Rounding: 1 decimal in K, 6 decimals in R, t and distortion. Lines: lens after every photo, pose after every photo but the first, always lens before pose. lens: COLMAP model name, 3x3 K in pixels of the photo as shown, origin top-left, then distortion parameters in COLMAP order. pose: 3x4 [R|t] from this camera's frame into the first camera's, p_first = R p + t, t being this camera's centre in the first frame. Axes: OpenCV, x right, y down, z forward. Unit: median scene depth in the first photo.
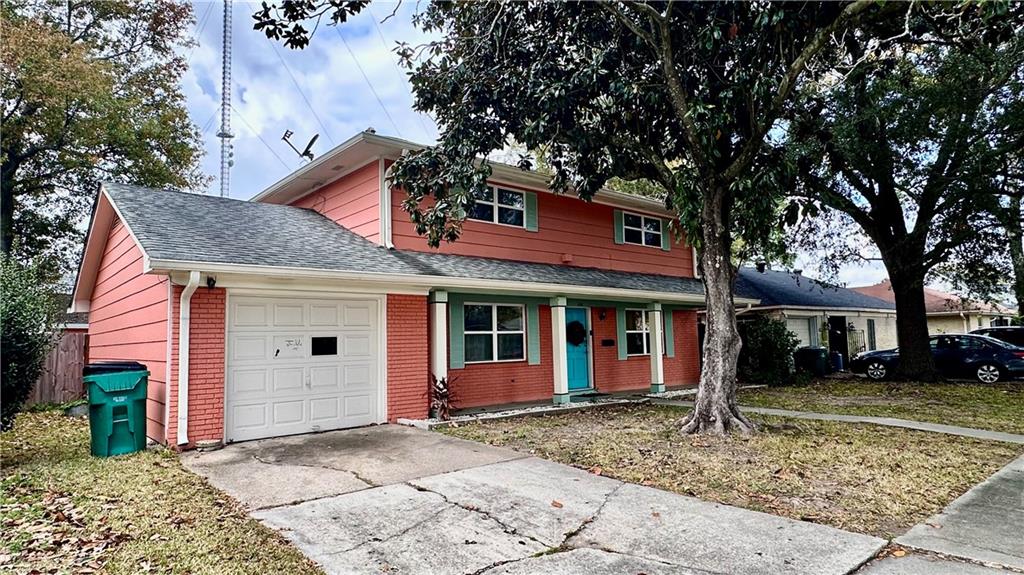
lens RADIAL K [[576.1, 0, 512.0], [0, 576.1, 287.5], [0, 0, 1]] dist [0.000077, -0.000058]
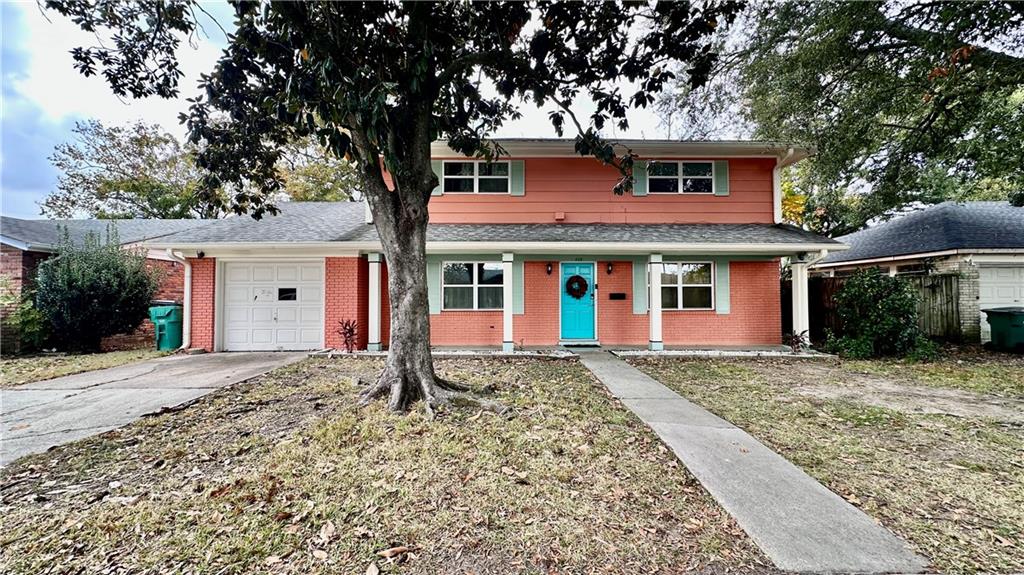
lens RADIAL K [[383.2, 0, 512.0], [0, 383.2, 287.5], [0, 0, 1]] dist [-0.001378, -0.000014]
pose [[0.772174, 0.005590, -0.635386, 0.522984], [0.046322, 0.996805, 0.065063, 0.032888], [0.633720, -0.079672, 0.769449, 0.426640]]
